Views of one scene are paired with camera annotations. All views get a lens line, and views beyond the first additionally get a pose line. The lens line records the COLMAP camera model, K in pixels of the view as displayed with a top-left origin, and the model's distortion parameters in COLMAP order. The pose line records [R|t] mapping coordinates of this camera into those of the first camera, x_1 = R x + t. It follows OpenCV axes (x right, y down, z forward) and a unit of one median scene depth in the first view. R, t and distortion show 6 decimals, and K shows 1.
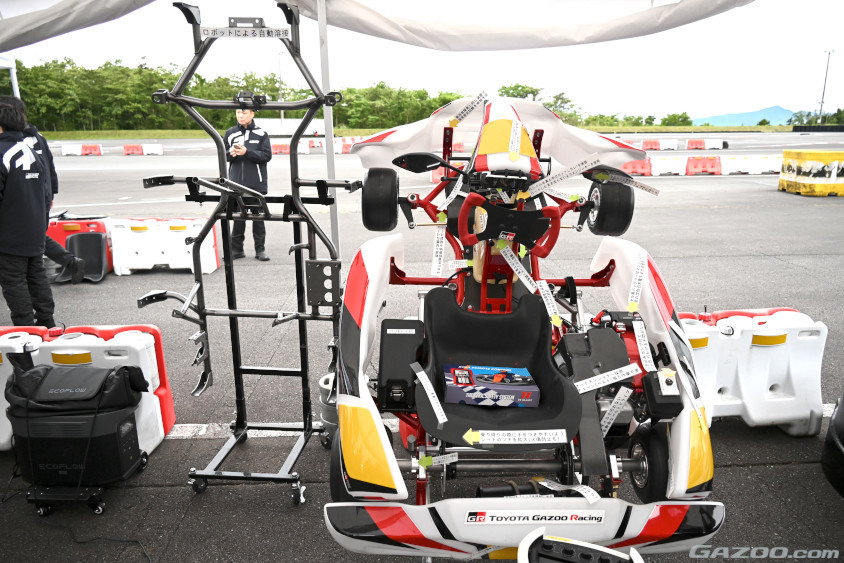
lens RADIAL K [[623.4, 0, 420.3], [0, 623.4, 286.7], [0, 0, 1]] dist [-0.005999, 0.003310]
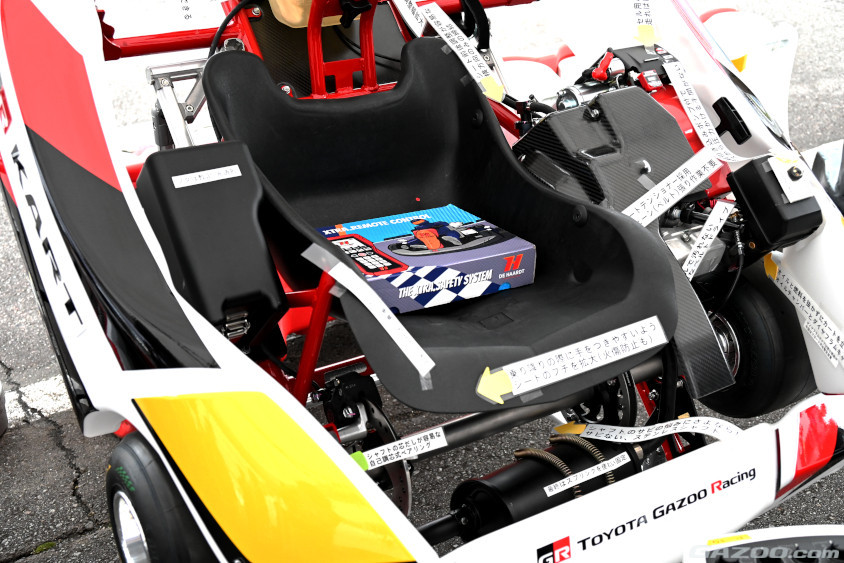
lens RADIAL K [[1154.3, 0, 423.2], [0, 1154.3, 285.6], [0, 0, 1]] dist [0.001580, 0.000000]
pose [[0.859824, -0.232096, 0.454790, -0.229389], [0.129312, 0.960661, 0.245783, -0.020374], [-0.493944, -0.152521, 0.856012, 0.265507]]
